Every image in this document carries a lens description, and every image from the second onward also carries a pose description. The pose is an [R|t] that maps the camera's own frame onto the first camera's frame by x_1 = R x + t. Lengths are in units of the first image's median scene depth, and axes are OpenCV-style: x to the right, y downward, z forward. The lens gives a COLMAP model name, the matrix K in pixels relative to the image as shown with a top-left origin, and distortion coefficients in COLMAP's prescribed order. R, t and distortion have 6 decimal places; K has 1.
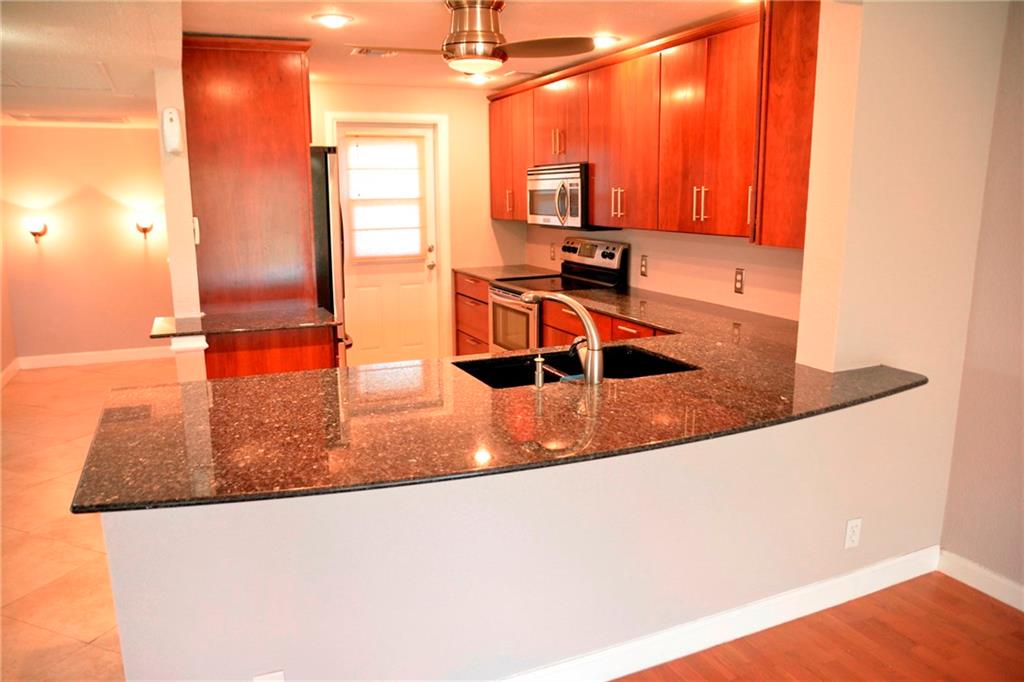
lens RADIAL K [[757.8, 0, 511.2], [0, 757.8, 348.1], [0, 0, 1]] dist [-0.133316, 0.116243]
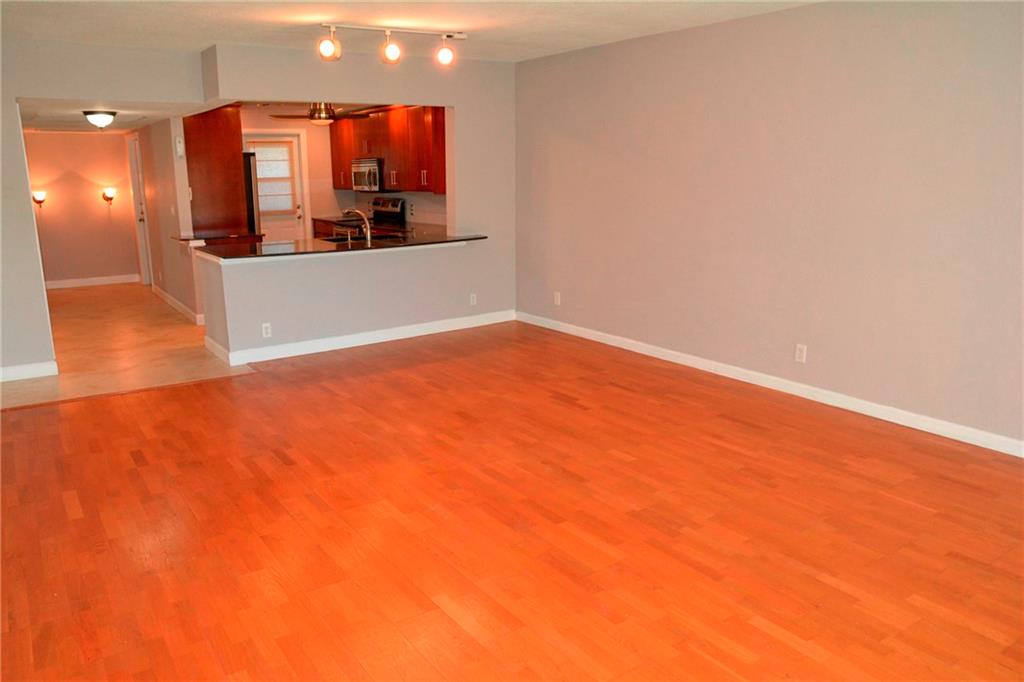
lens RADIAL K [[757.8, 0, 511.2], [0, 757.8, 348.1], [0, 0, 1]] dist [-0.133316, 0.116243]
pose [[0.981002, -0.046661, 0.188303, 0.051738], [0.040948, 0.998579, 0.034120, 0.237899], [-0.189628, -0.025761, 0.981518, -1.209477]]
